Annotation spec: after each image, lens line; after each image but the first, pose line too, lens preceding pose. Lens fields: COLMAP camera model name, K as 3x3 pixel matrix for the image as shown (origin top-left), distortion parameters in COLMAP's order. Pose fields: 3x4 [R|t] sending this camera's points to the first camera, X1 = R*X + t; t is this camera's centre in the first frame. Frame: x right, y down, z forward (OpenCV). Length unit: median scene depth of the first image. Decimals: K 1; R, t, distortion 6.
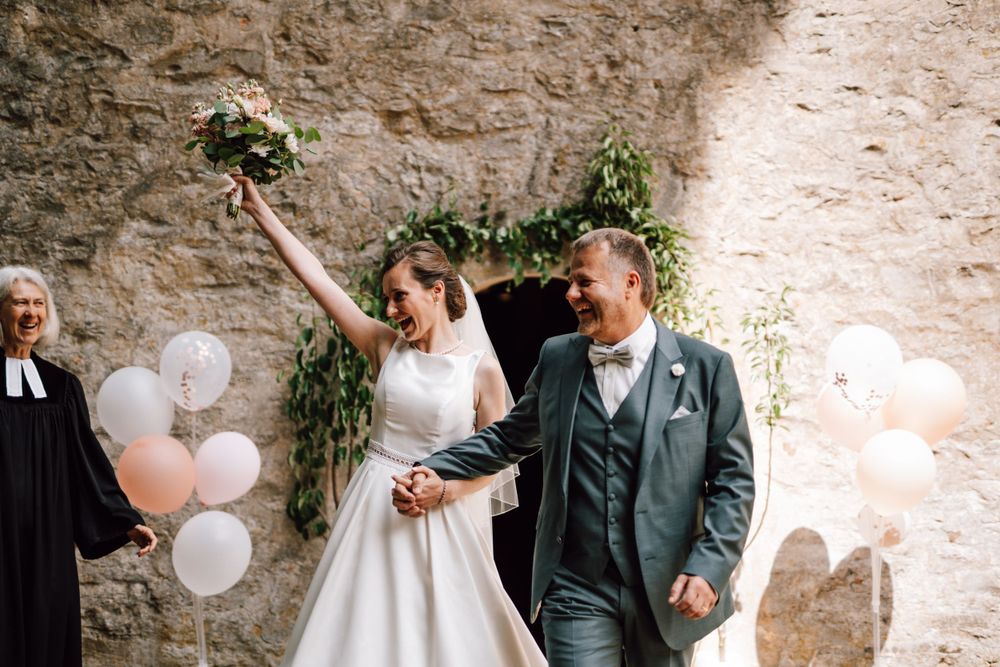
lens RADIAL K [[1362.0, 0, 502.5], [0, 1362.0, 331.4], [0, 0, 1]] dist [-0.001980, 0.000000]
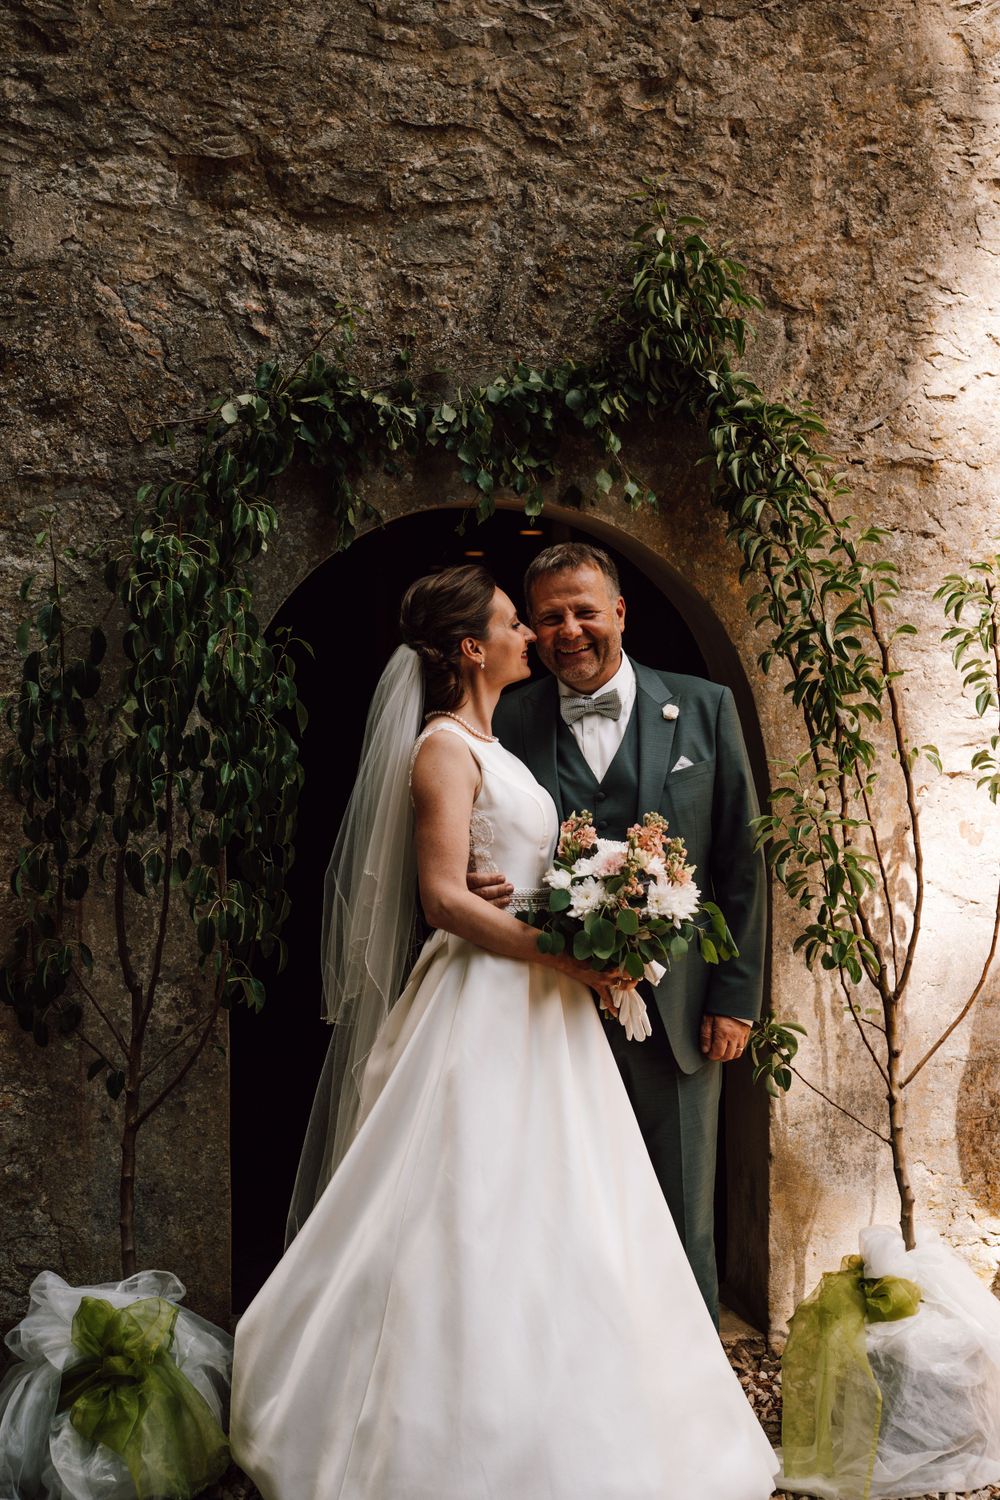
lens RADIAL K [[2043.1, 0, 496.3], [0, 2043.1, 755.7], [0, 0, 1]] dist [-0.001980, 0.000000]
pose [[0.971477, -0.016916, 0.236530, -0.157866], [0.003744, 0.998422, 0.056028, 0.009939], [-0.237105, -0.053545, 0.970007, 0.262432]]
